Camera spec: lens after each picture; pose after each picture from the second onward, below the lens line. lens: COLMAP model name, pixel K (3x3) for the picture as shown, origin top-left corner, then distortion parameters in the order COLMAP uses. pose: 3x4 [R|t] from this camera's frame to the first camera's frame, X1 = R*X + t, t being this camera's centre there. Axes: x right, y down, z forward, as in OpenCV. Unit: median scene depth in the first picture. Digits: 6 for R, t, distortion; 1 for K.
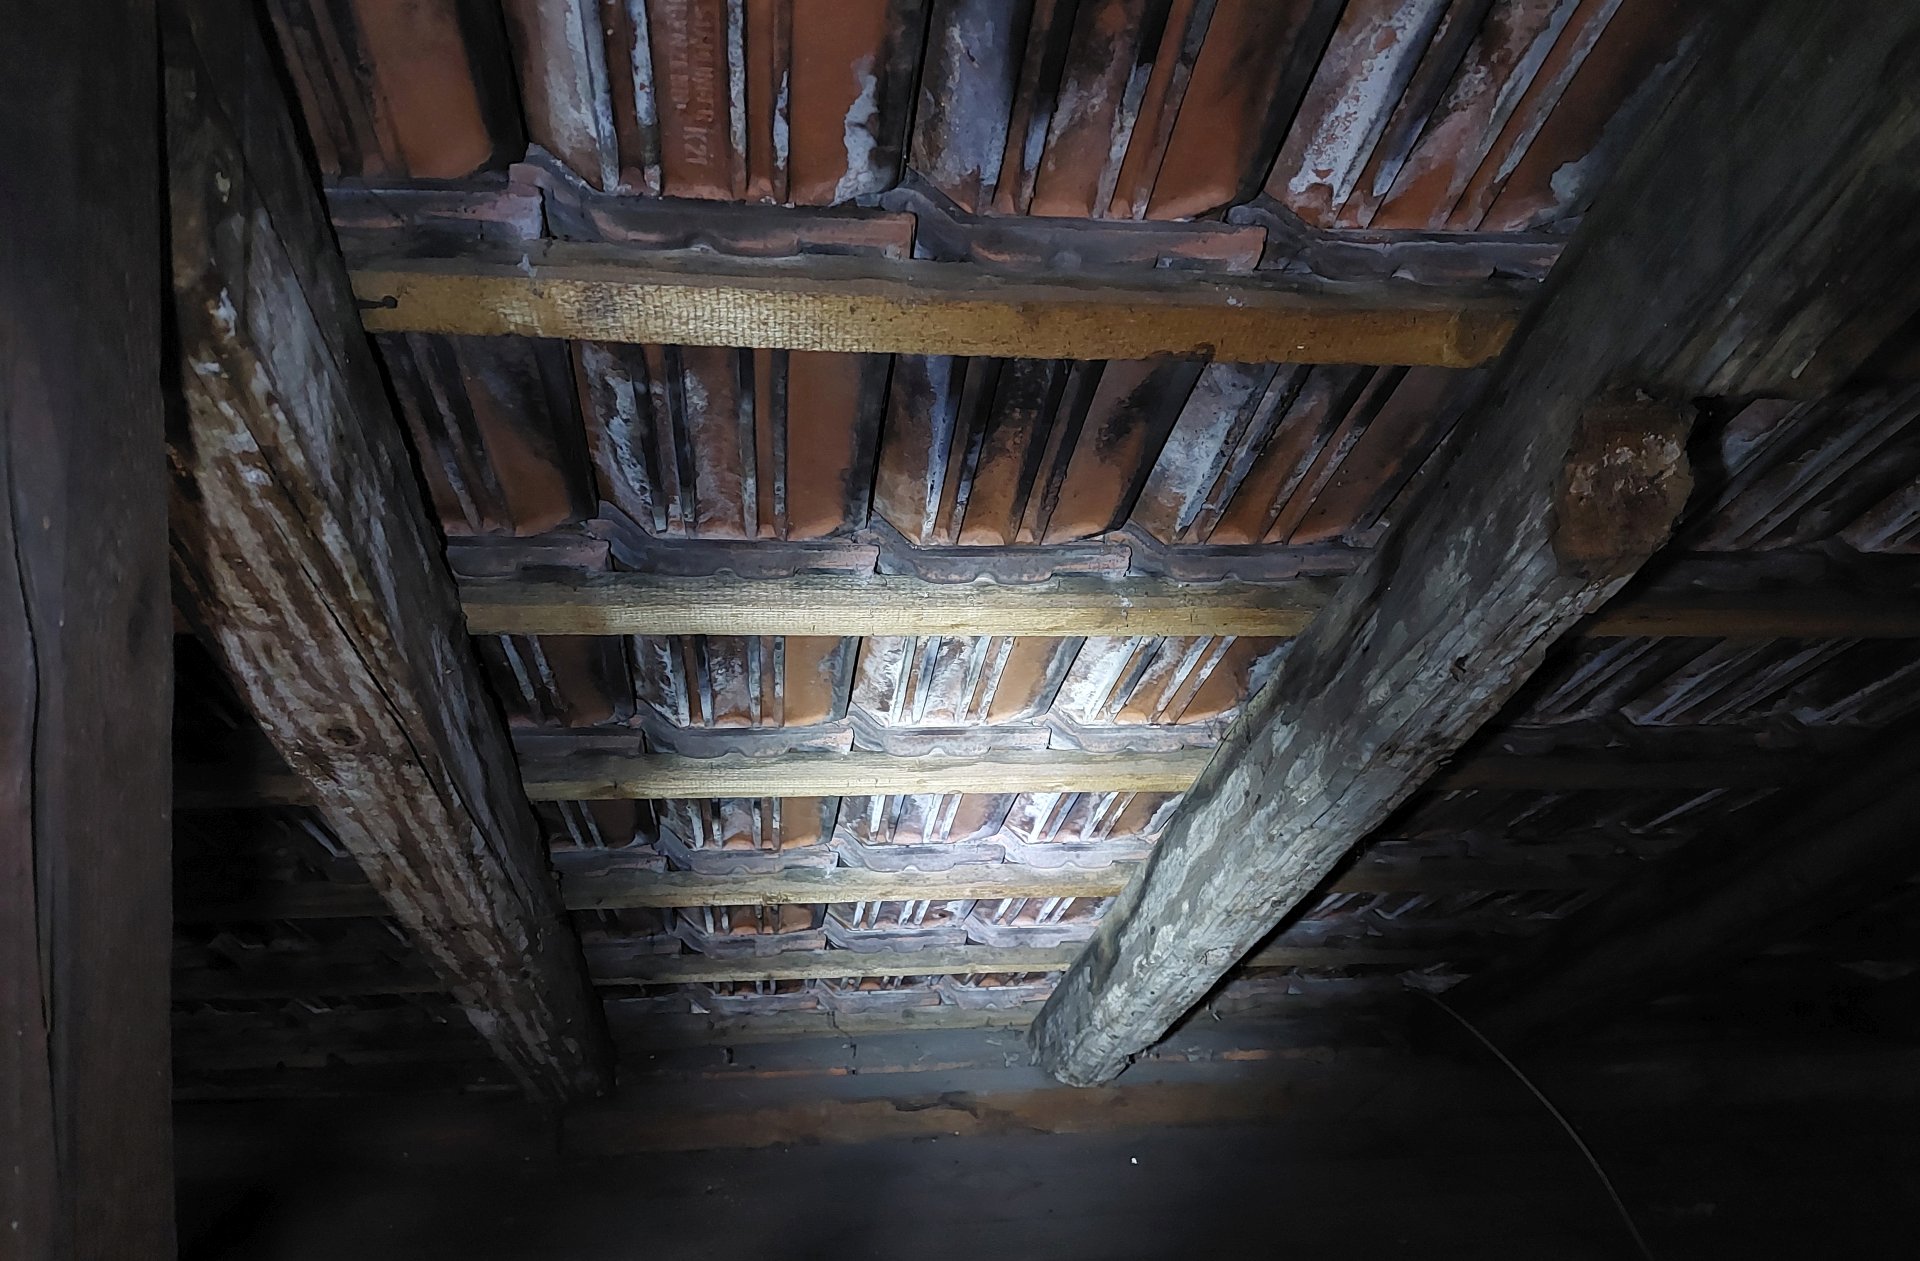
lens RADIAL K [[1337.4, 0, 960.0], [0, 1337.4, 630.5], [0, 0, 1]] dist [0.009829, 0.003124]
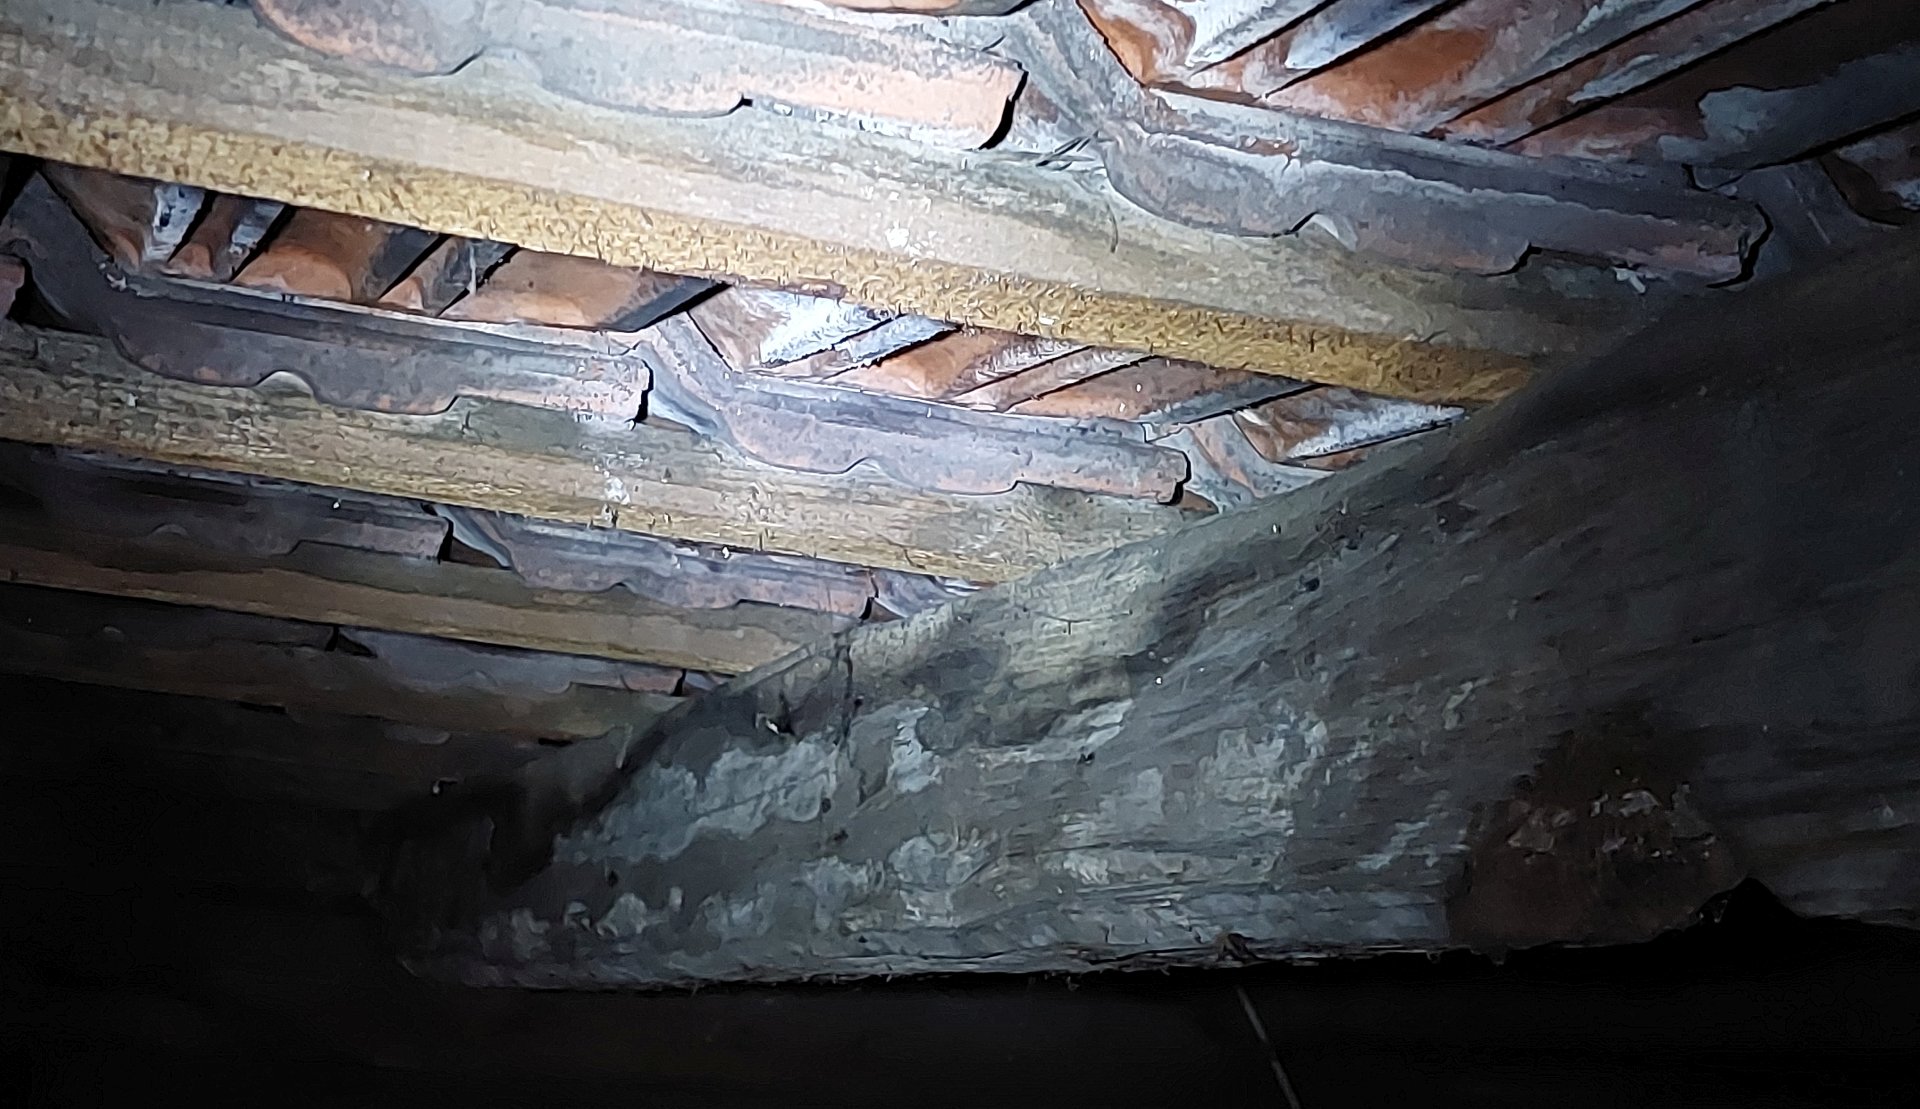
lens RADIAL K [[2884.1, 0, 960.0], [0, 2884.1, 554.5], [0, 0, 1]] dist [0.168682, -0.116649]
pose [[0.960016, 0.182255, 0.212492, 0.049802], [-0.237451, 0.932175, 0.273252, -0.387051], [-0.148278, -0.312783, 0.938179, 0.132249]]
